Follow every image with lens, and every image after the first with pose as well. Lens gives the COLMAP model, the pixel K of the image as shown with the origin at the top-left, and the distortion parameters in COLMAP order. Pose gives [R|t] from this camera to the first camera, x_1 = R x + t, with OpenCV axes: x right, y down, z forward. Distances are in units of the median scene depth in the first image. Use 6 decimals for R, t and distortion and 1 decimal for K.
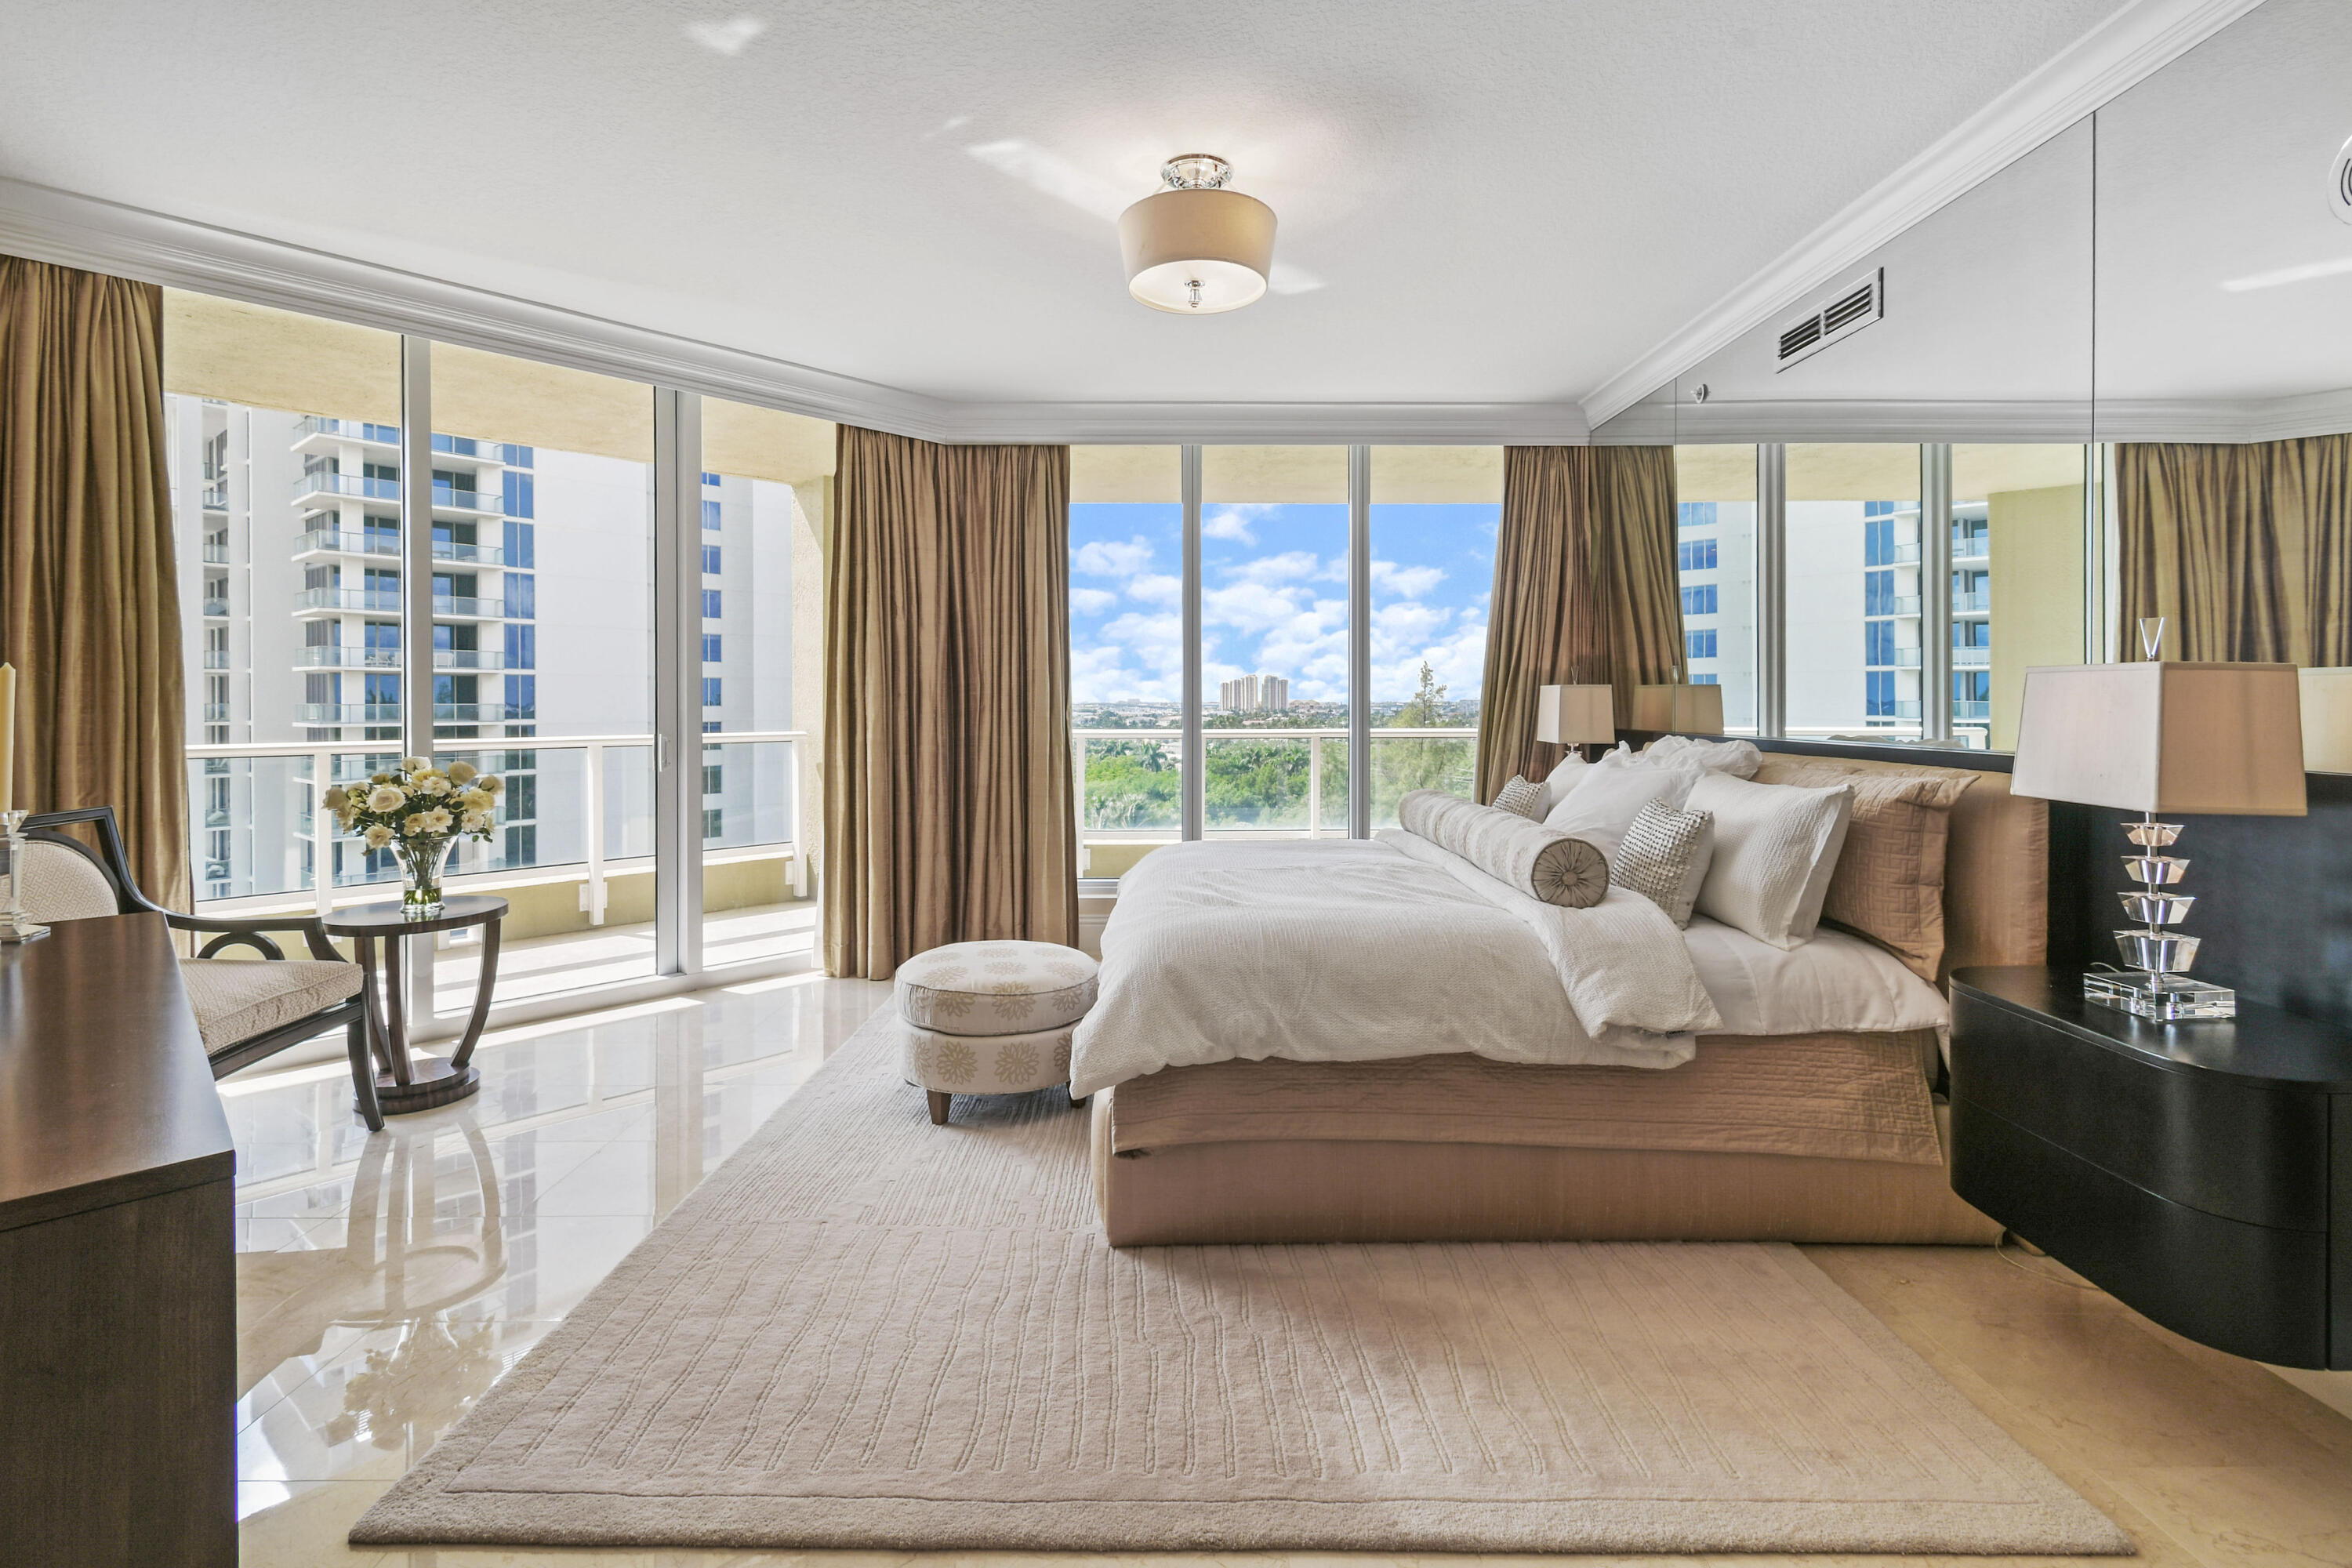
lens RADIAL K [[1079.0, 0, 1211.9], [0, 1079.0, 720.0], [0, 0, 1]] dist [0.007112, 0.001601]
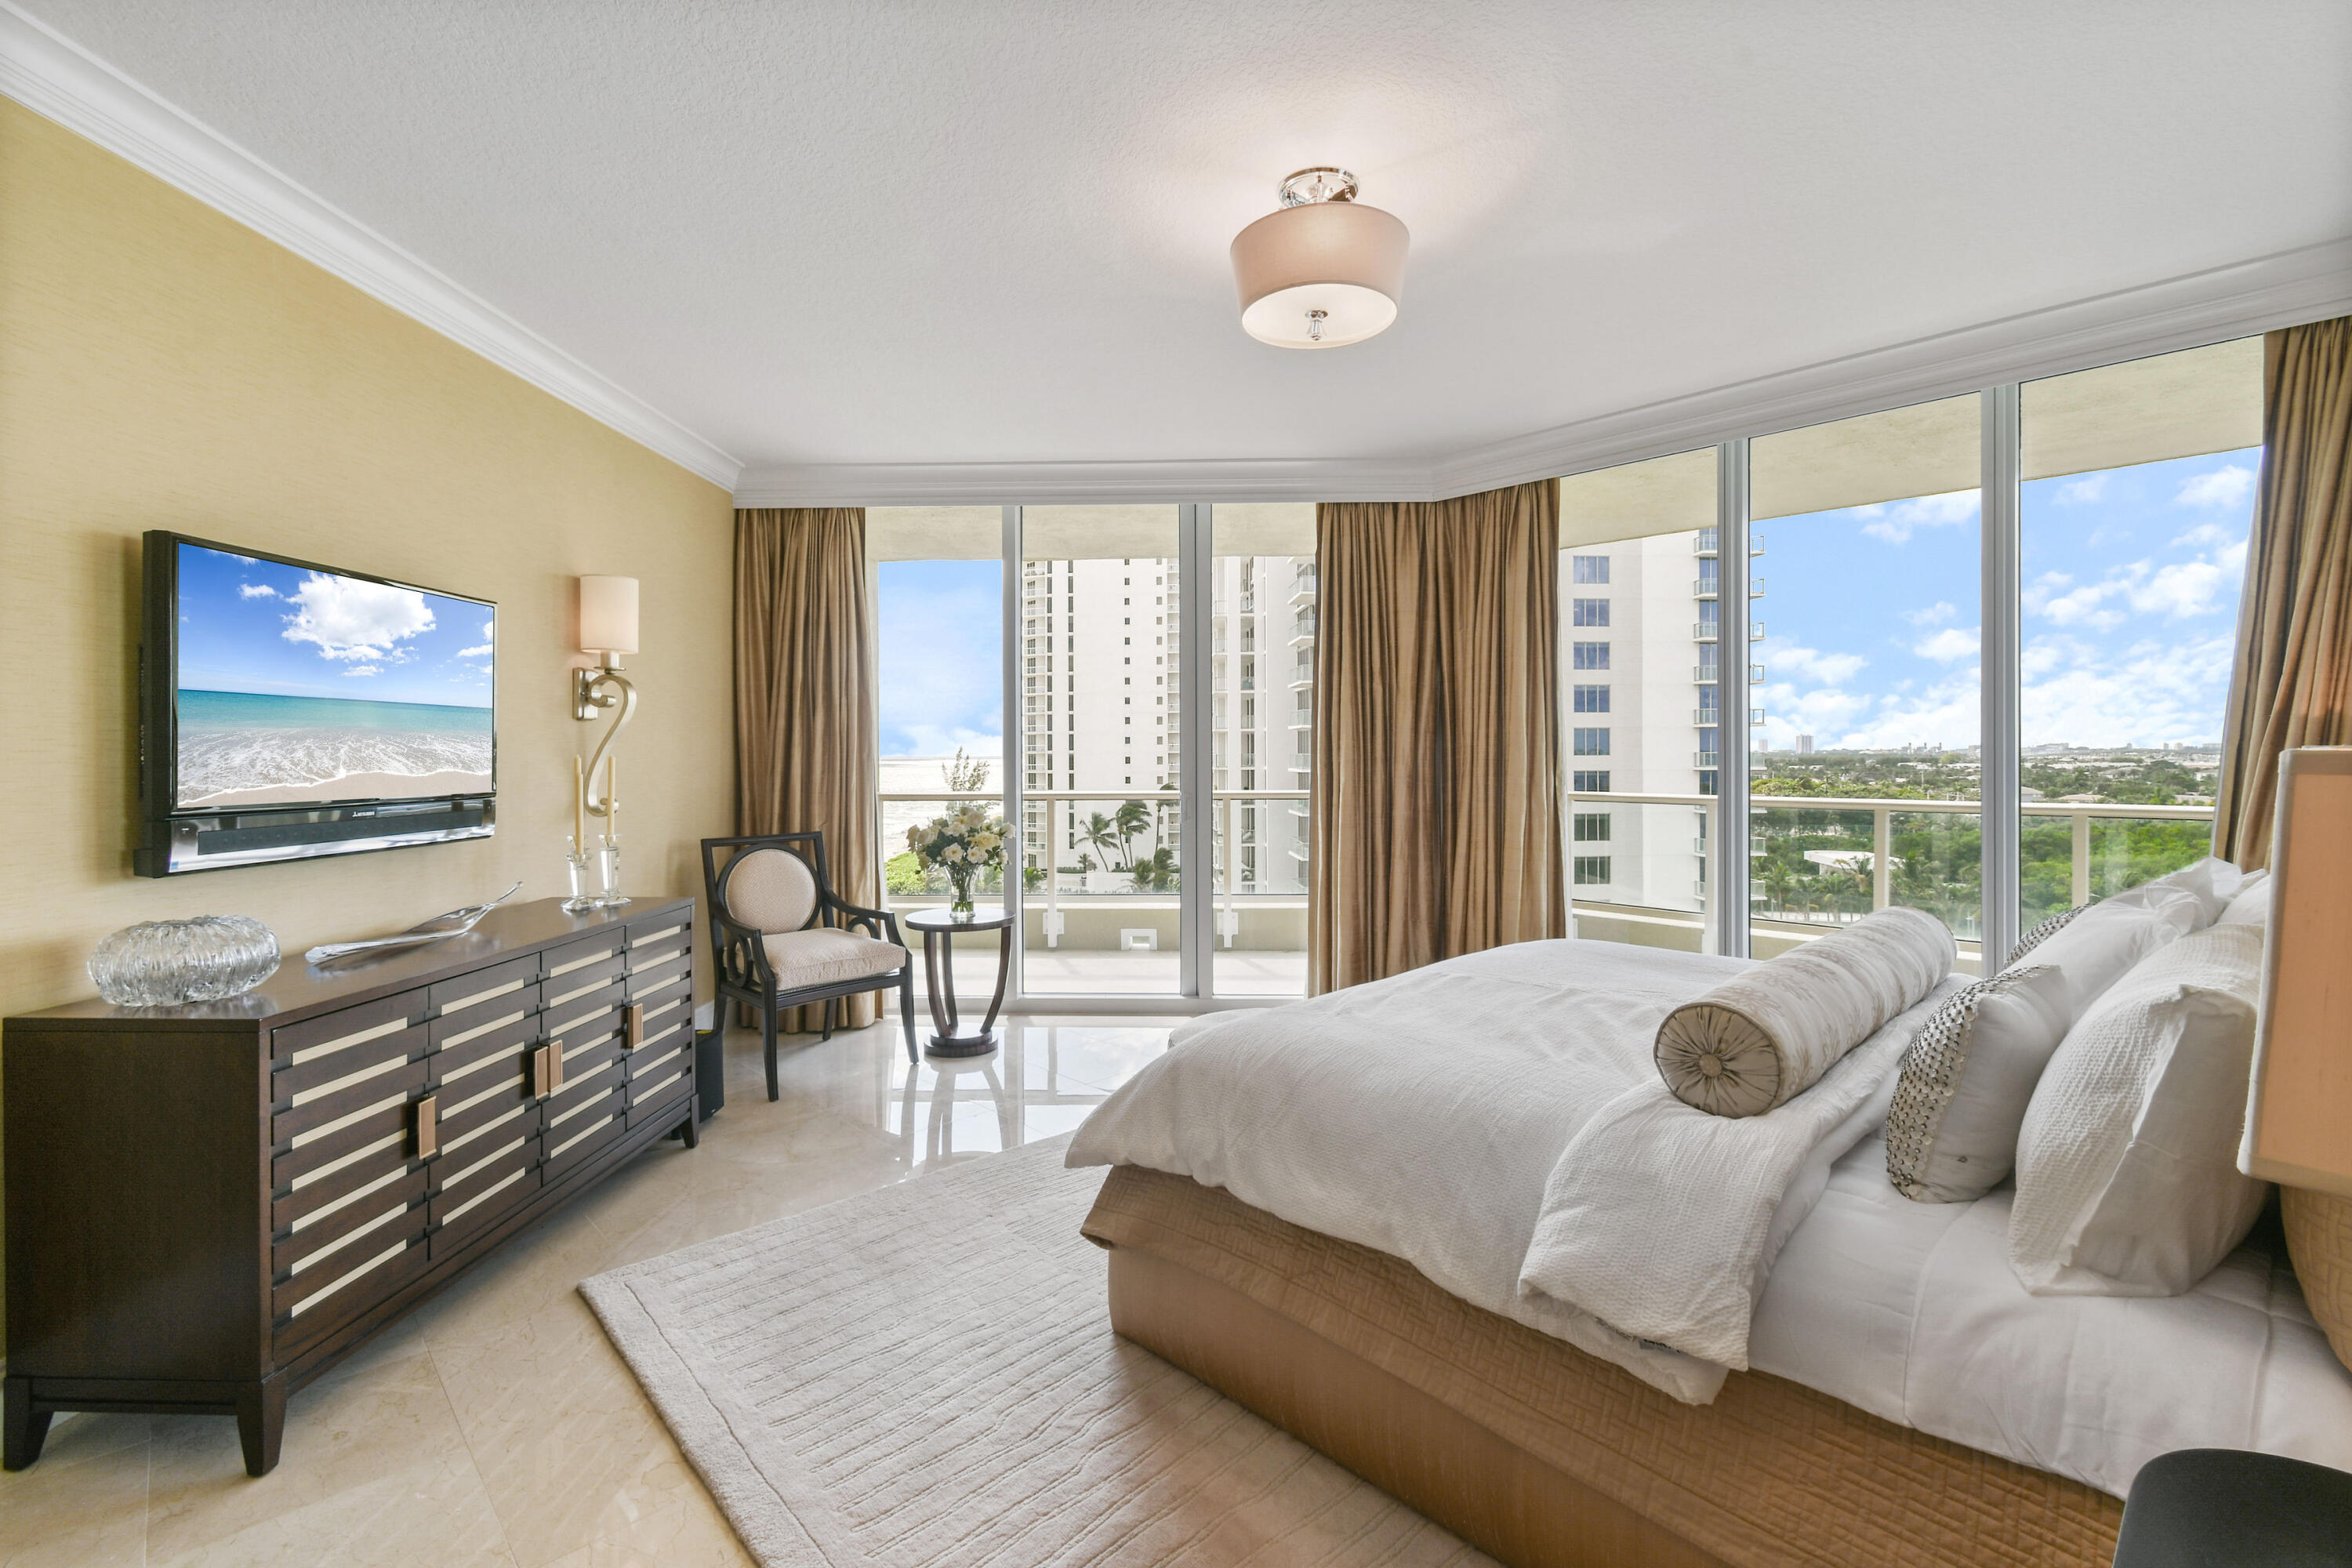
lens RADIAL K [[1079.0, 0, 1185.6], [0, 1079.0, 768.3], [0, 0, 1]] dist [0.007112, 0.001601]
pose [[0.669243, 0.009624, -0.742981, 0.495935], [-0.009104, 0.999947, 0.004752, -0.026252], [0.742988, 0.003584, 0.669296, 0.273647]]
